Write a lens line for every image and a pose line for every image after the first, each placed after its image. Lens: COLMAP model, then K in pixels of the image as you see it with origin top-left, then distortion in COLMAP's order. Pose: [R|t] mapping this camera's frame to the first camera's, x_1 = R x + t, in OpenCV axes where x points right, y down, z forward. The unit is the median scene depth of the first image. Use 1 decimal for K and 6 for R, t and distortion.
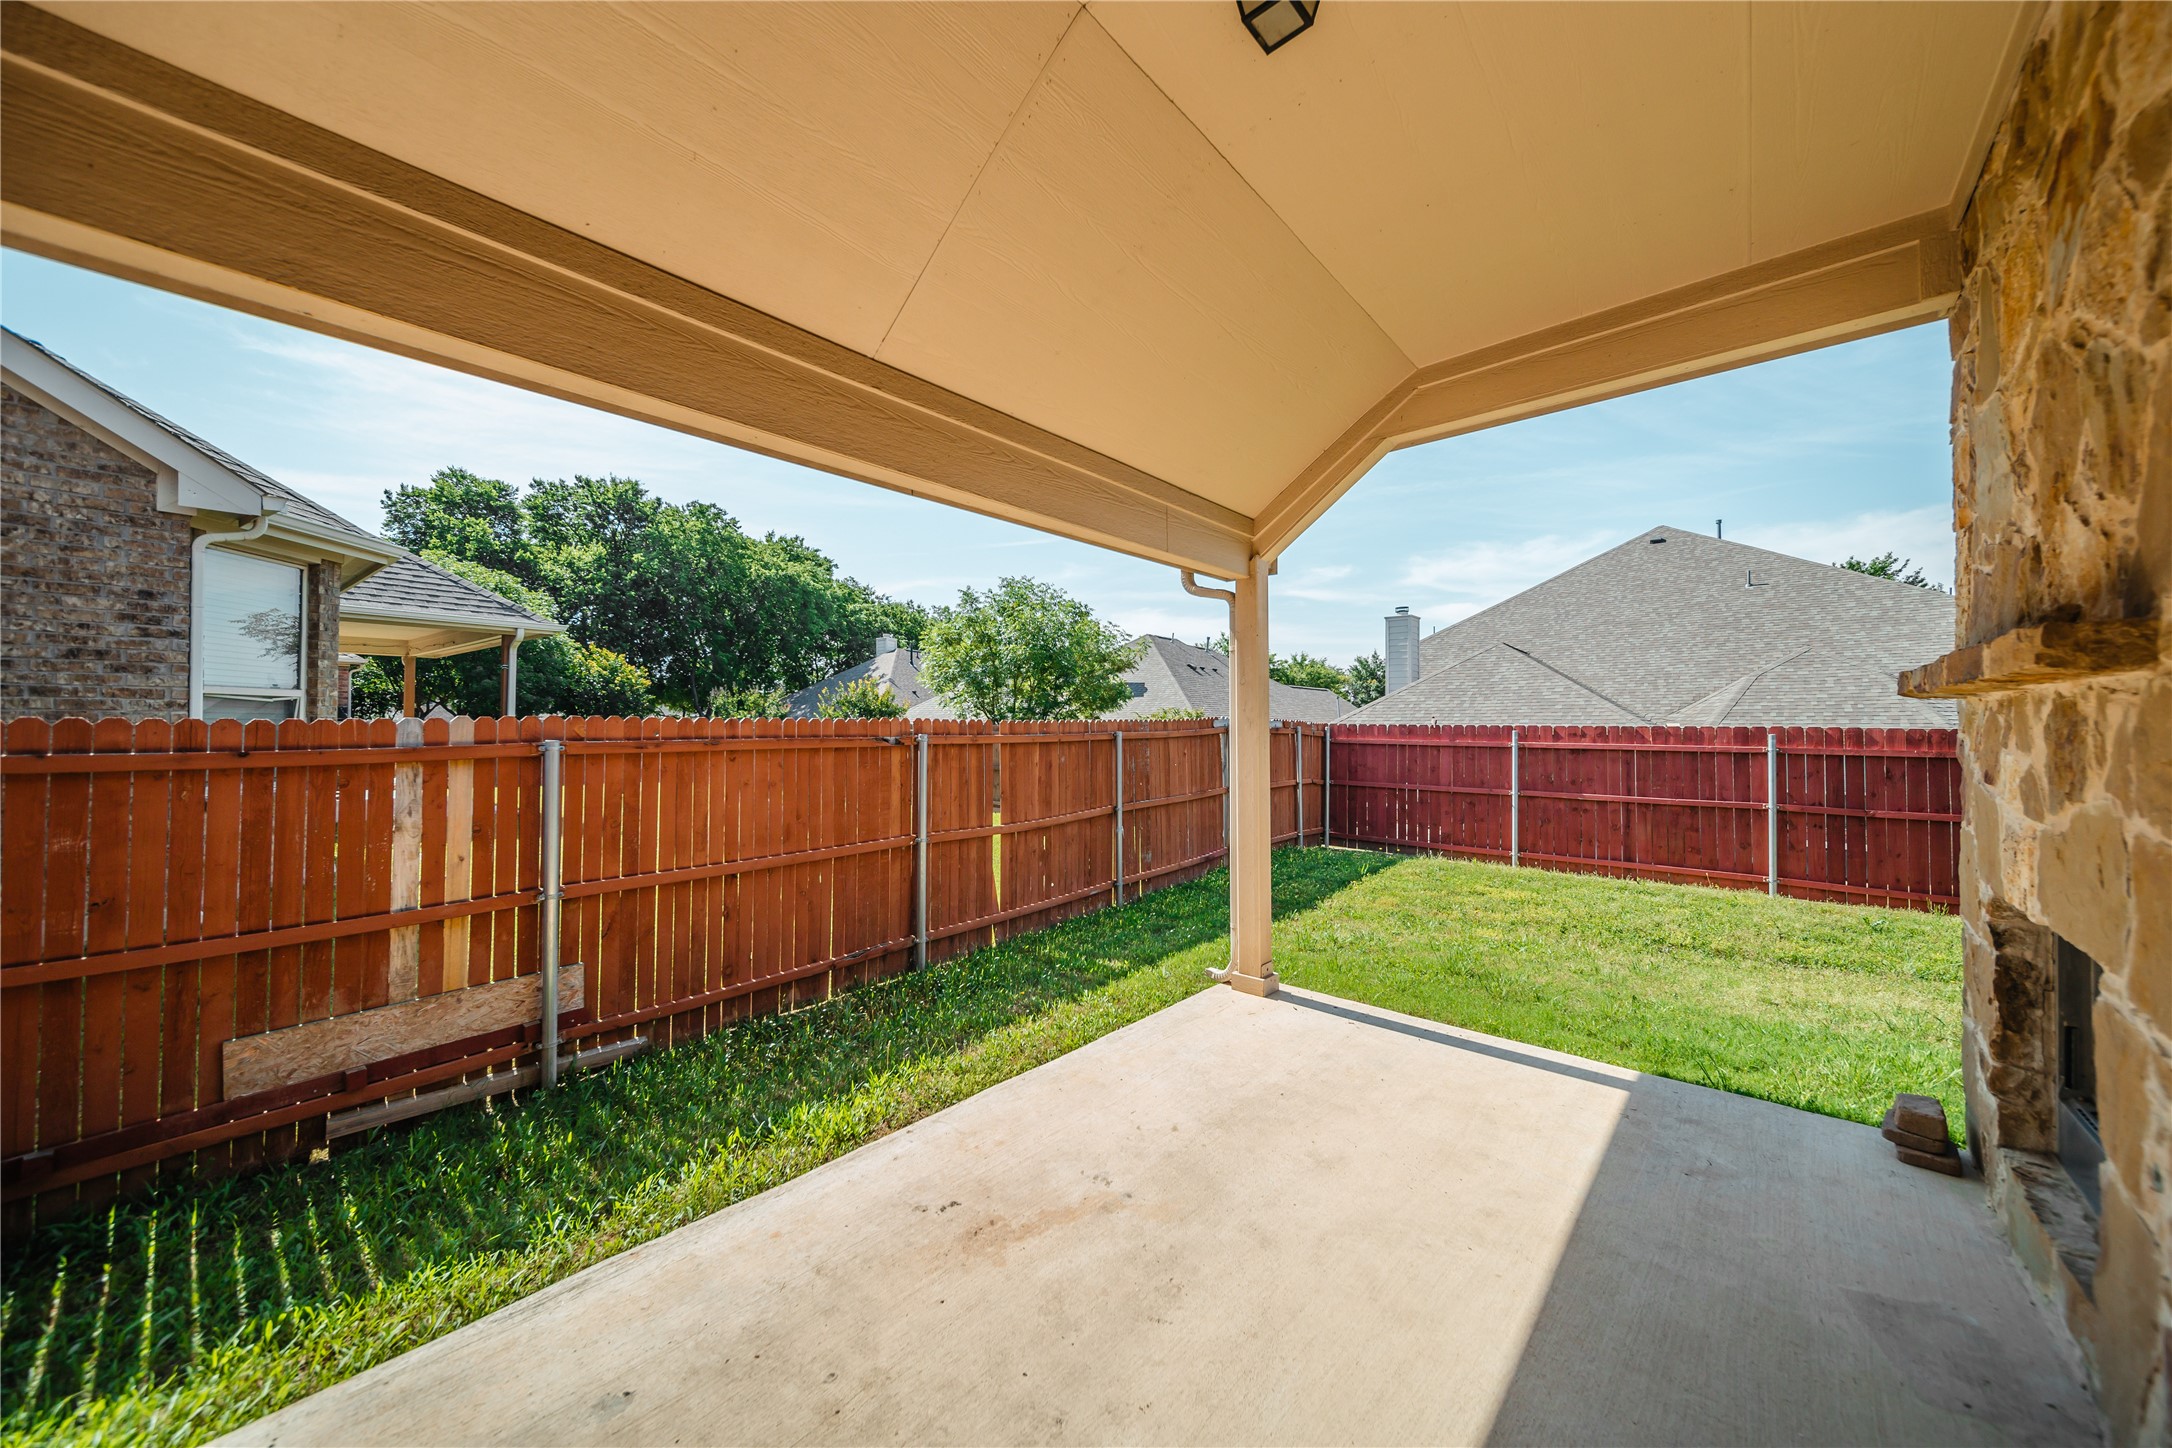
lens RADIAL K [[769.3, 0, 1072.5], [0, 769.3, 715.9], [0, 0, 1]] dist [-0.002126, -0.000048]
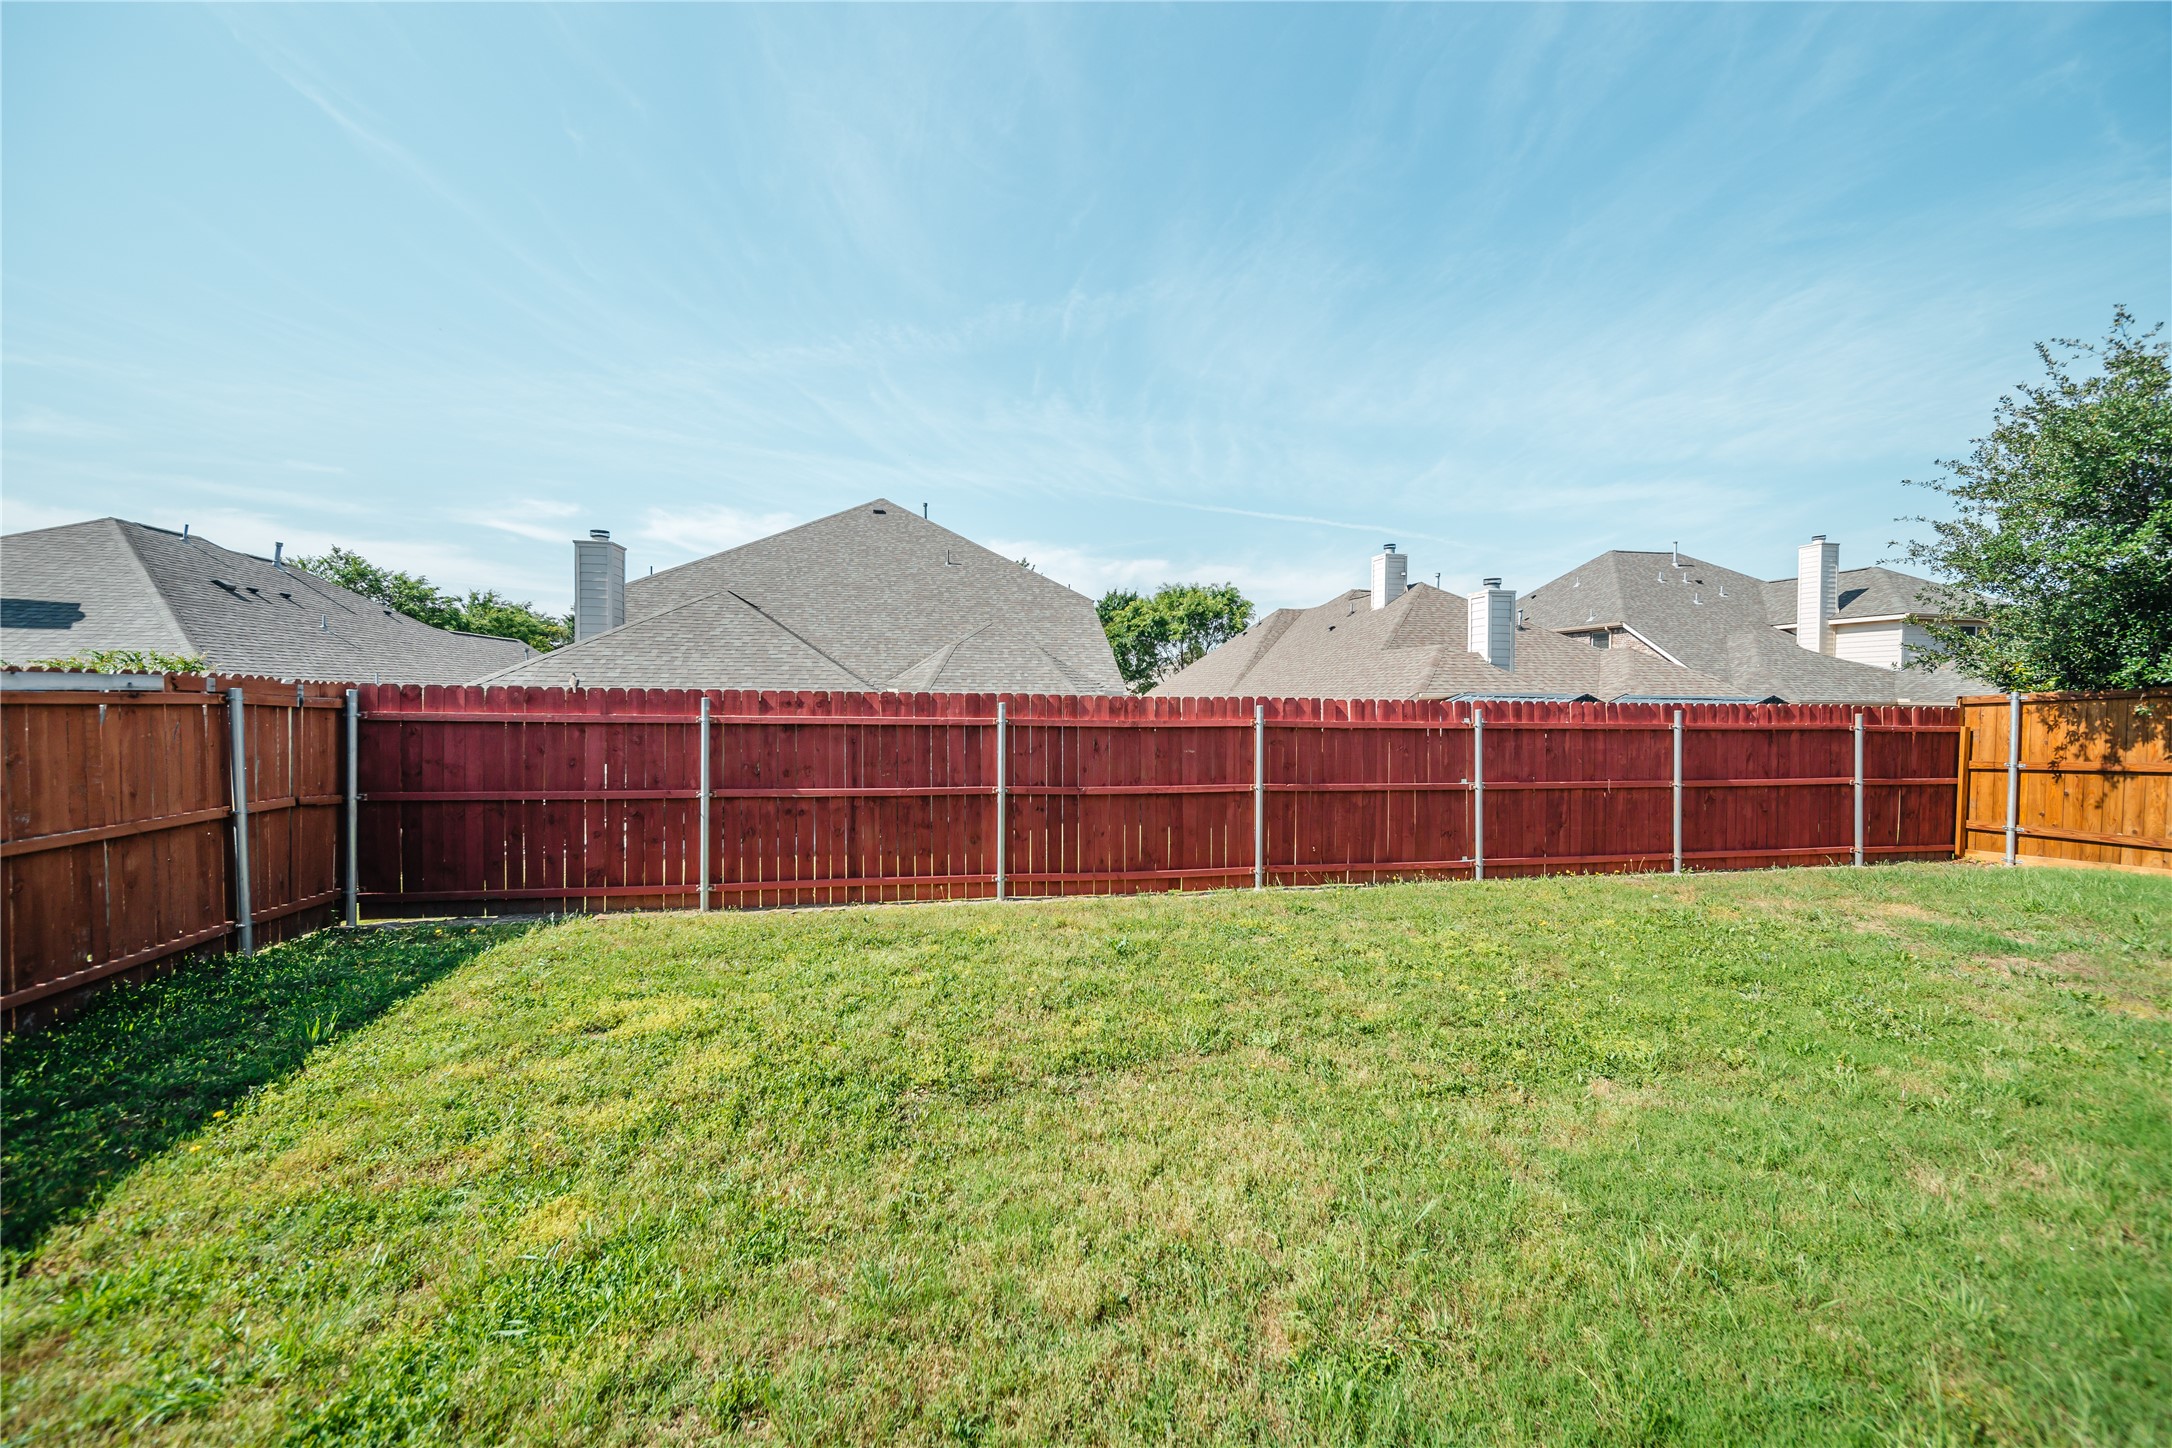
lens RADIAL K [[769.3, 0, 1075.6], [0, 769.3, 712.2], [0, 0, 1]] dist [-0.002126, -0.000048]
pose [[0.615832, -0.015134, 0.787732, 0.247240], [-0.017810, 0.999293, 0.033122, 0.004522], [-0.787676, -0.034427, 0.615127, 0.343396]]
